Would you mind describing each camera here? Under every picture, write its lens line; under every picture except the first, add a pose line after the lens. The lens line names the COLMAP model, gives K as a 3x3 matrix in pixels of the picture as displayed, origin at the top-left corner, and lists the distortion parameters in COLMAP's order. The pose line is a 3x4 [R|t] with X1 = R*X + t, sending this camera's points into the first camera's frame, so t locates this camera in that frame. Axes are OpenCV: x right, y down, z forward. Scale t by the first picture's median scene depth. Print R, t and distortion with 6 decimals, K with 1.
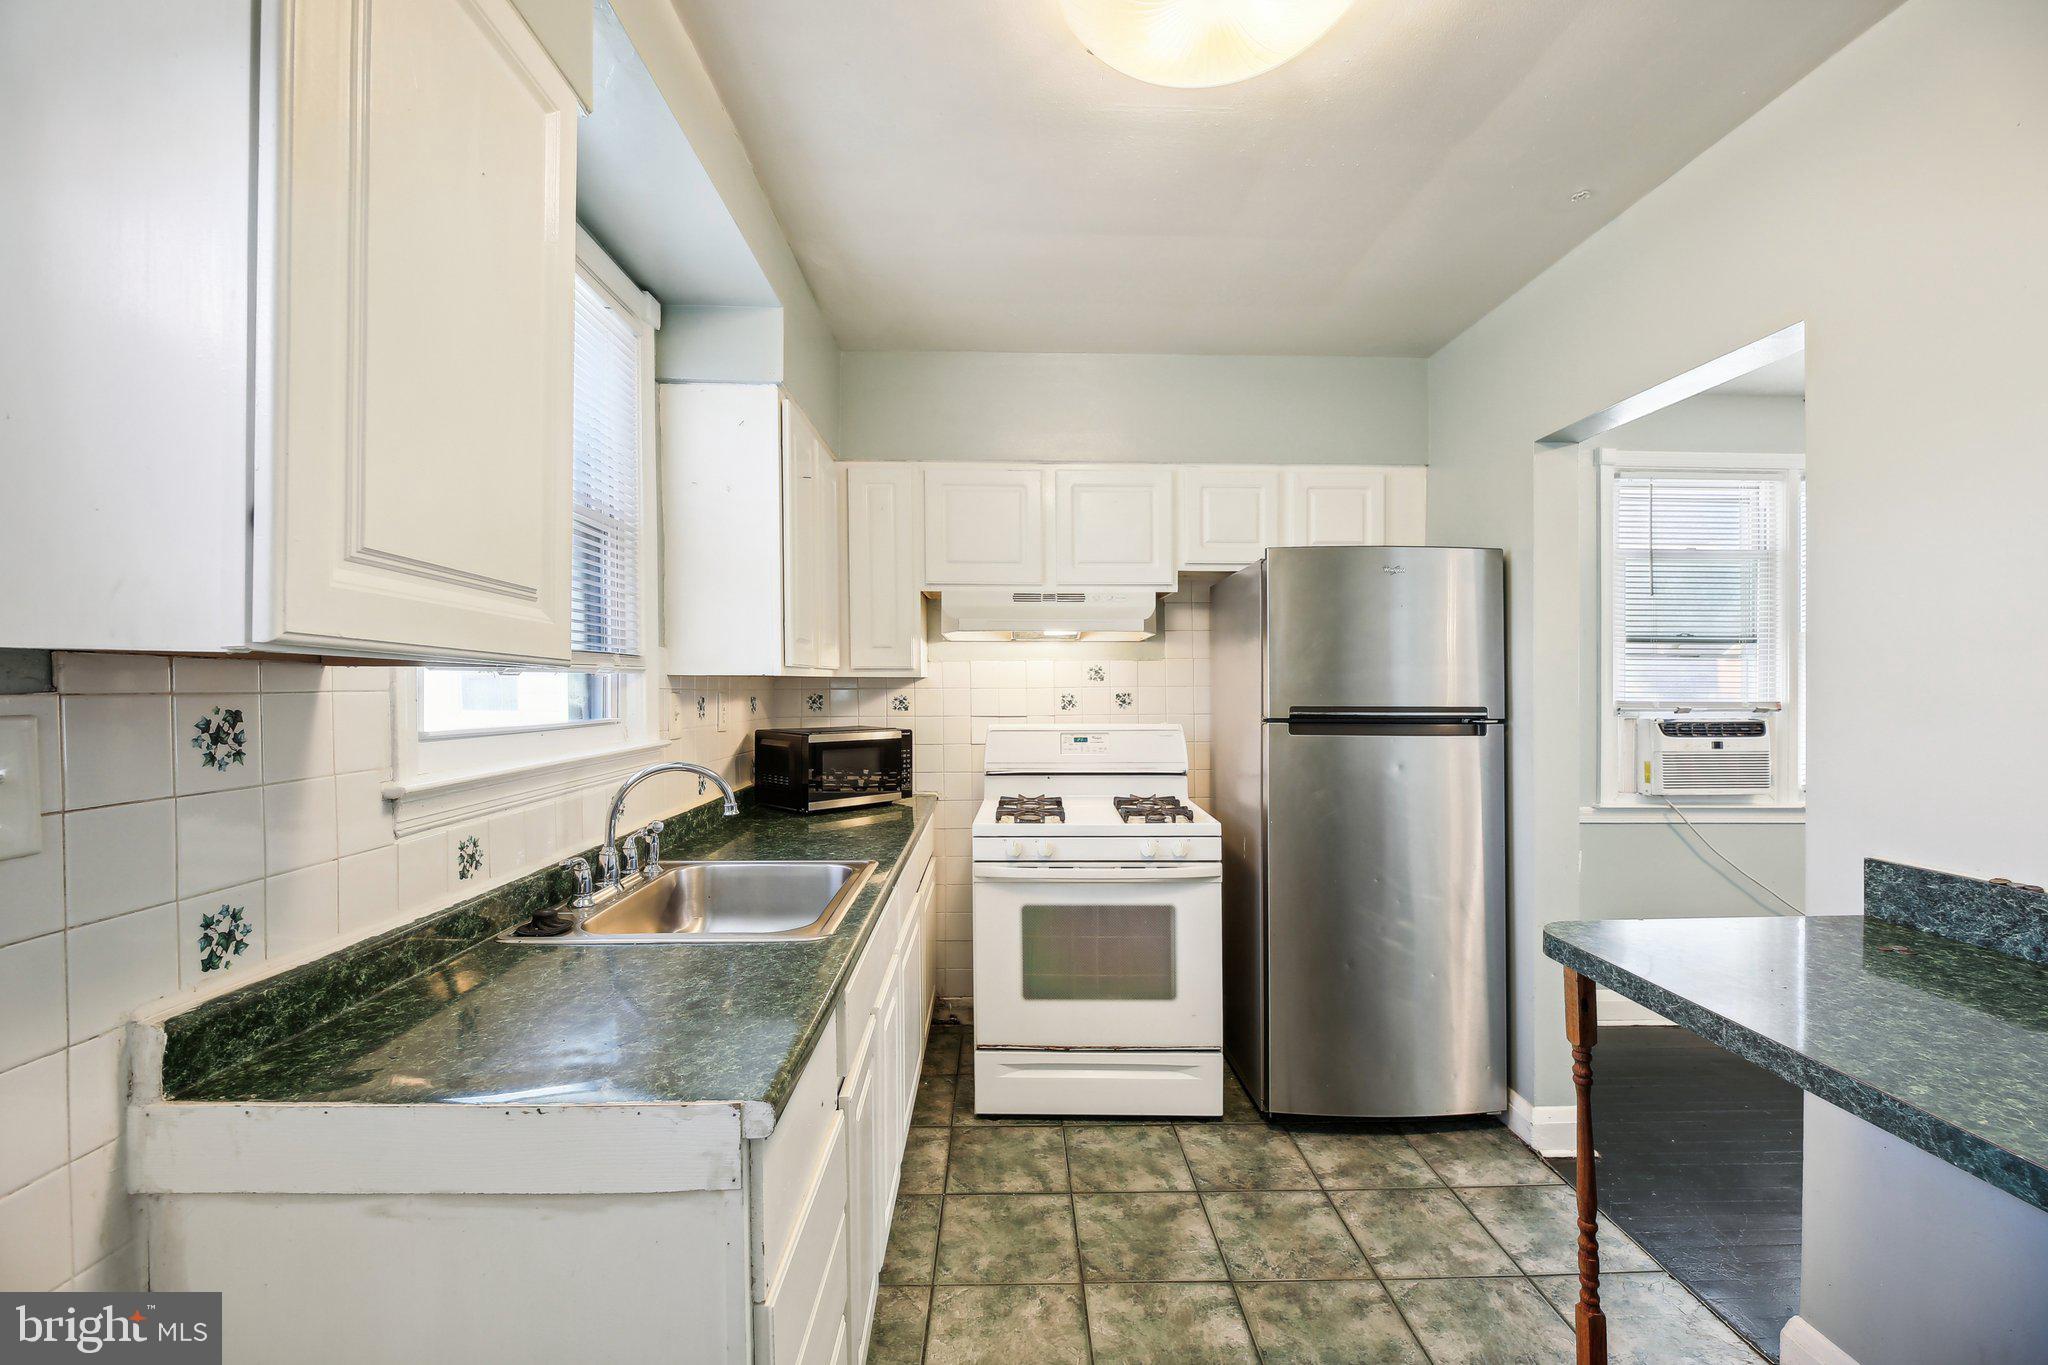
lens RADIAL K [[851.0, 0, 1025.1], [0, 851.0, 665.4], [0, 0, 1]] dist [0.000515, -0.000101]
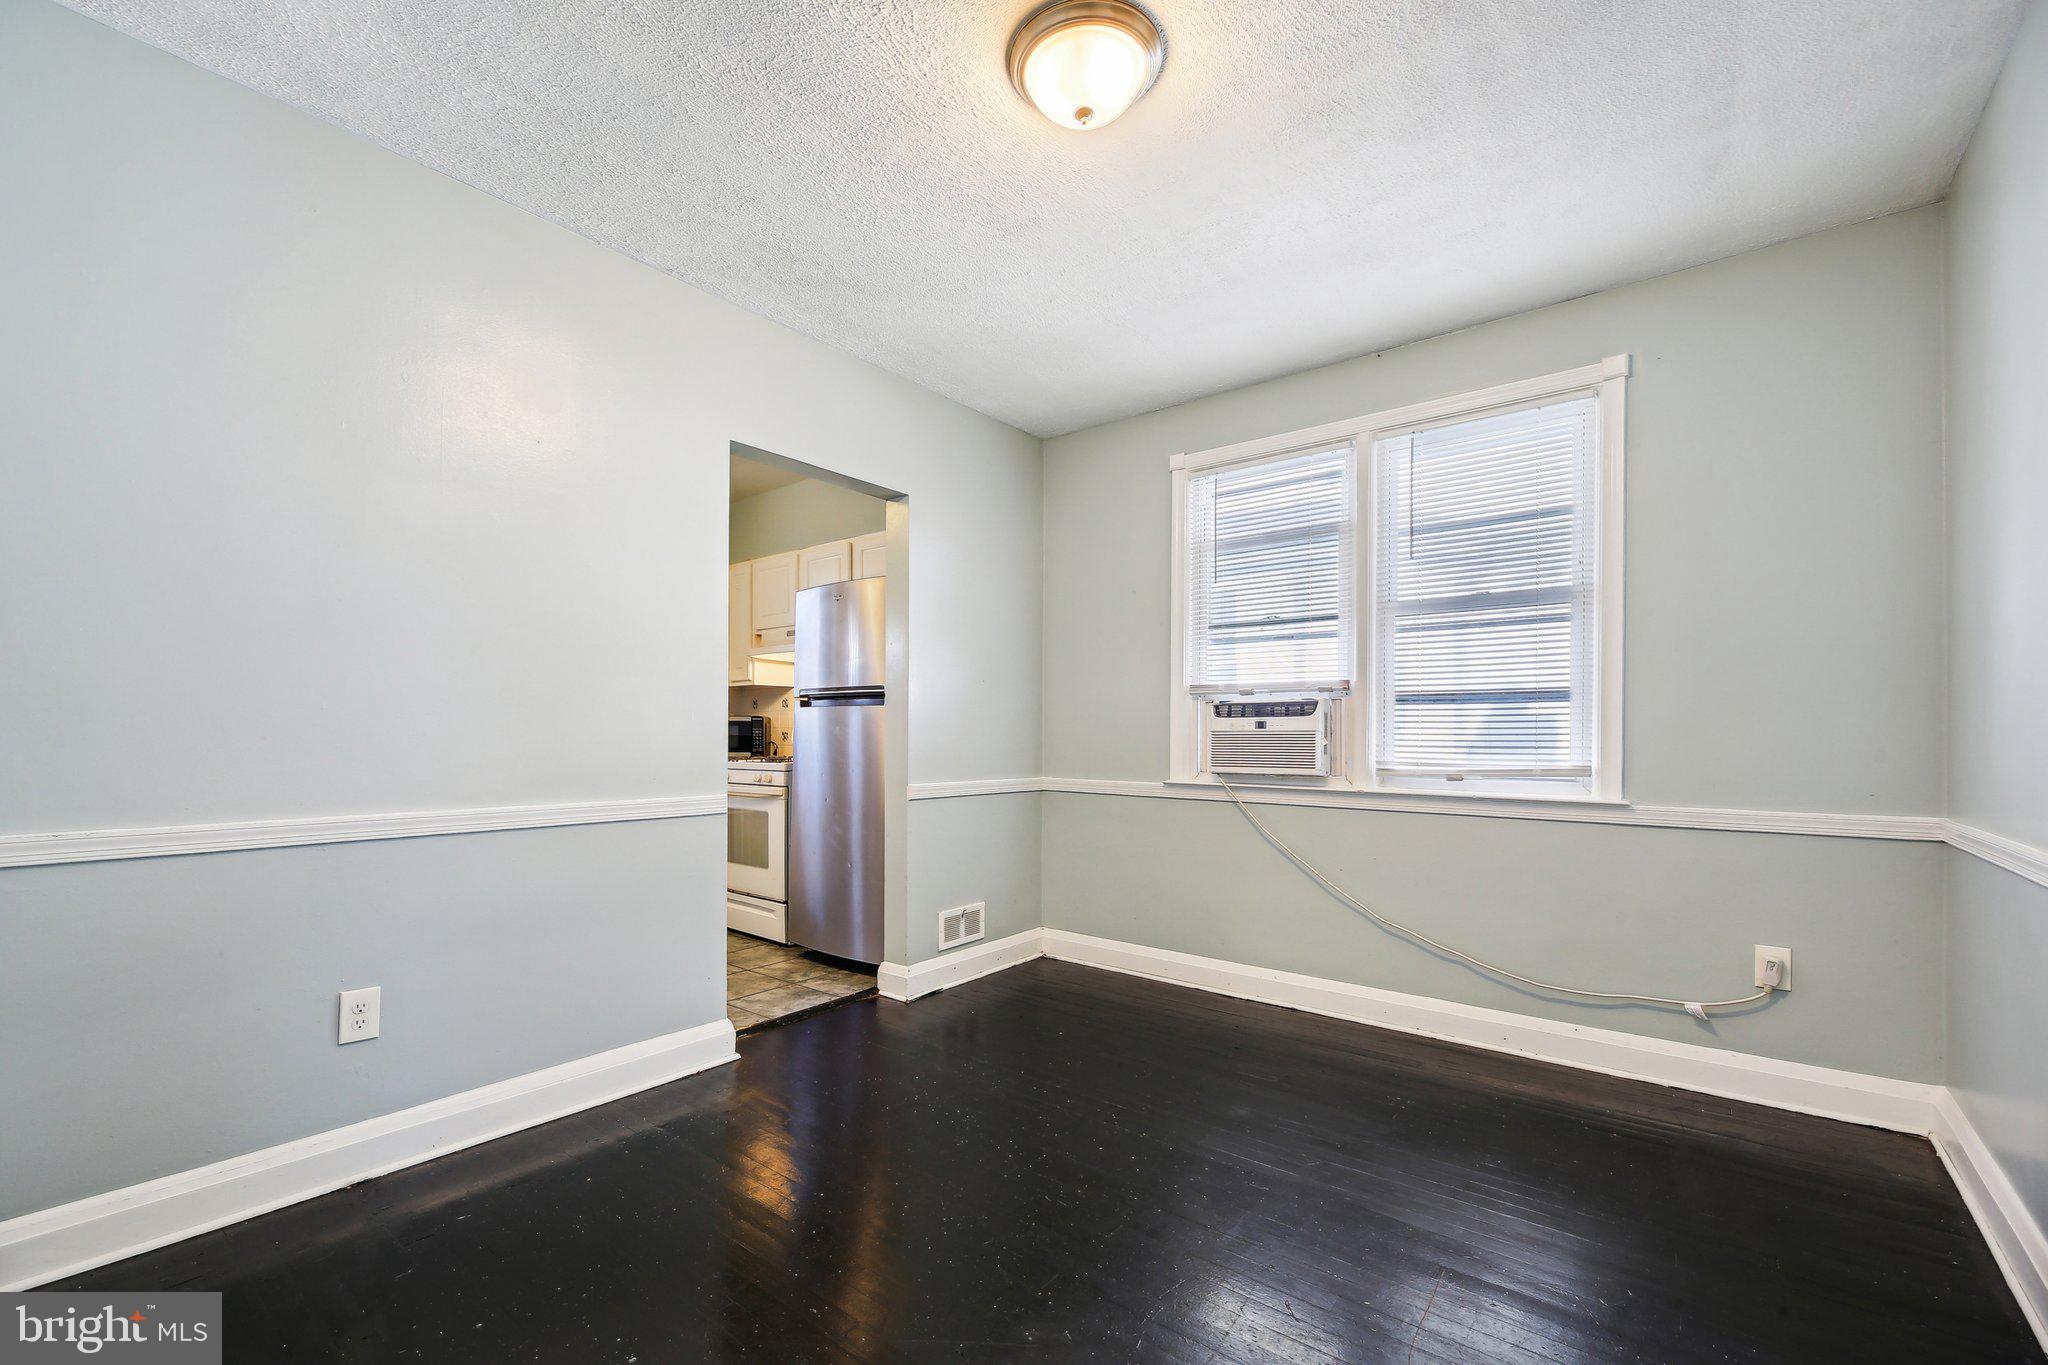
lens RADIAL K [[846.0, 0, 1030.2], [0, 846.0, 725.9], [0, 0, 1]] dist [-0.000045, -0.000143]
pose [[0.777618, -0.004629, -0.628719, 1.236951], [0.011572, 0.999909, 0.006952, 0.084534], [0.628630, -0.012682, 0.777601, 0.036528]]
